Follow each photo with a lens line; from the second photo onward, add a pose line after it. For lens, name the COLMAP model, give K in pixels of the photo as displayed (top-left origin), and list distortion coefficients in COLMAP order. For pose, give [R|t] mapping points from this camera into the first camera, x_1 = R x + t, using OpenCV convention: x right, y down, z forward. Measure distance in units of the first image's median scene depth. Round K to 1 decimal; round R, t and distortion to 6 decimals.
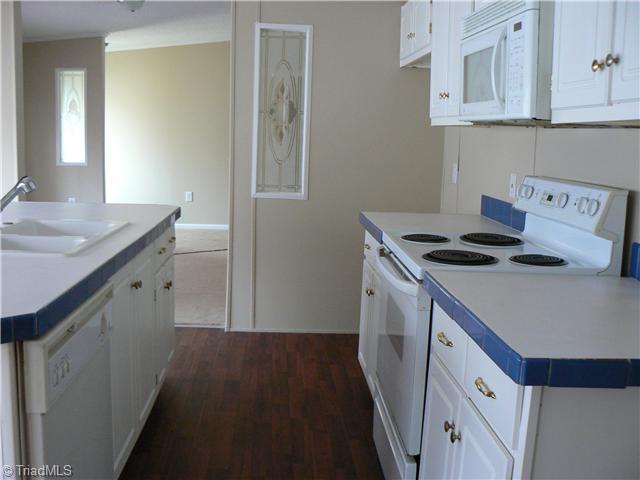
lens RADIAL K [[685.3, 0, 320.0], [0, 685.3, 240.0], [0, 0, 1]] dist [-0.219328, 0.202513]
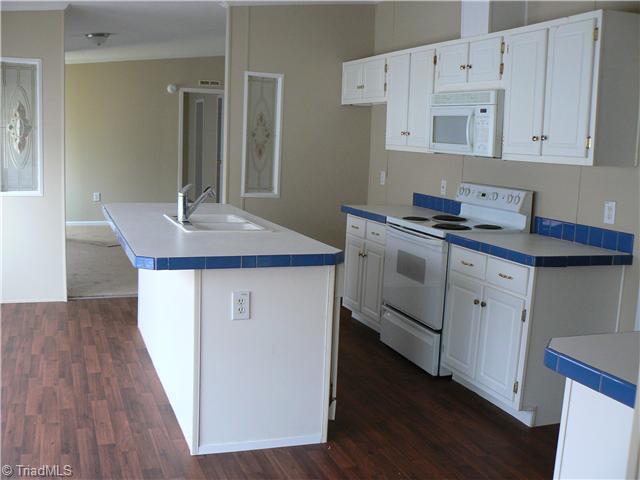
lens RADIAL K [[685.3, 0, 320.0], [0, 685.3, 240.0], [0, 0, 1]] dist [-0.219328, 0.202513]
pose [[0.949437, -0.038061, 0.311641, -0.644630], [0.035277, 0.999271, 0.014568, 0.017905], [-0.311969, -0.002838, 0.950088, -0.615844]]
